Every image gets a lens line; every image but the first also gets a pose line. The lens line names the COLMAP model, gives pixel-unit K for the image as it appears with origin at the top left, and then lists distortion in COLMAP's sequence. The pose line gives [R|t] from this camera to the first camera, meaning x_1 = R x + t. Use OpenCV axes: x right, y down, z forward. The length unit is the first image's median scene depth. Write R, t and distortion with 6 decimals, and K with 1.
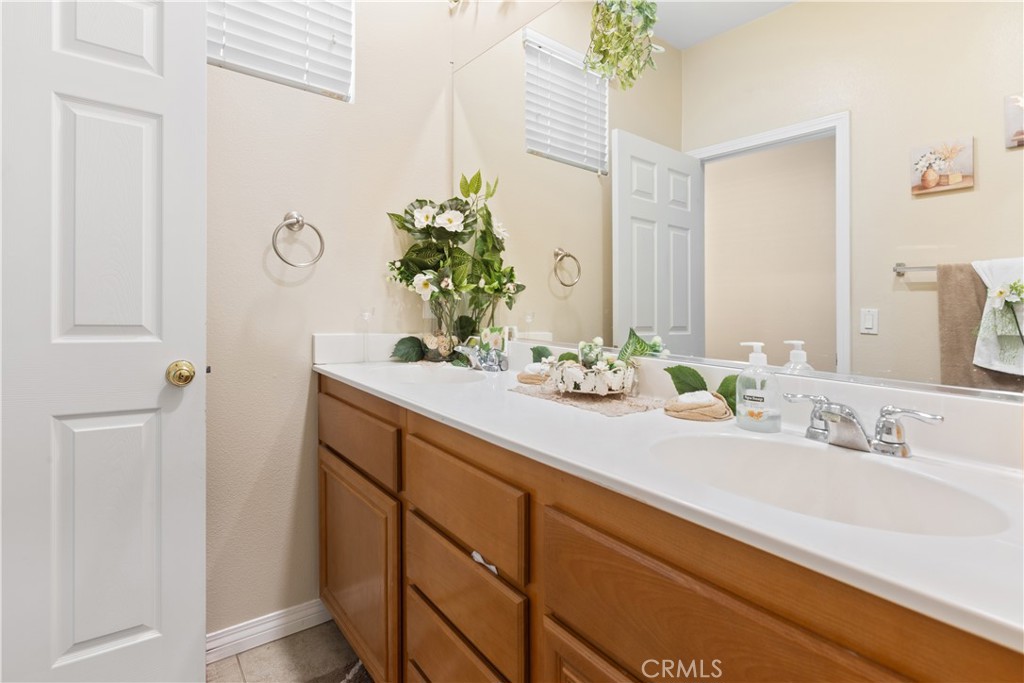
lens RADIAL K [[510.6, 0, 510.3], [0, 510.6, 327.5], [0, 0, 1]] dist [-0.000326, -0.000267]
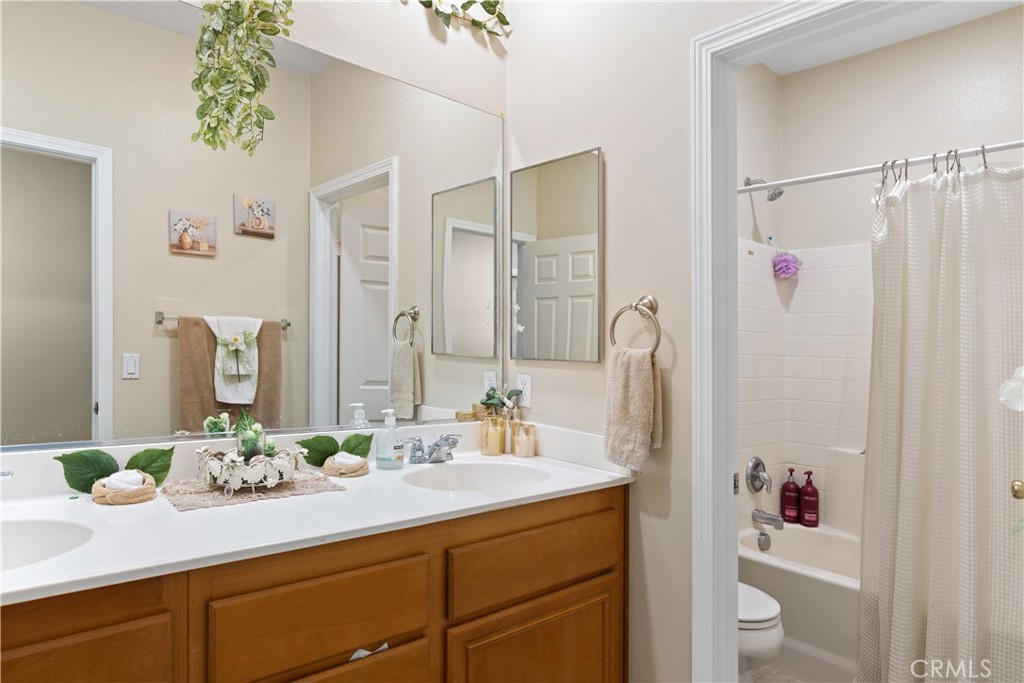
lens RADIAL K [[615.0, 0, 512.0], [0, 615.0, 341.5], [0, 0, 1]] dist [0.000774, 0.000207]
pose [[-0.081300, -0.024240, 0.996395, -0.633140], [-0.001538, 0.999706, 0.024195, -0.101810], [-0.996688, 0.000434, -0.081314, 0.385628]]
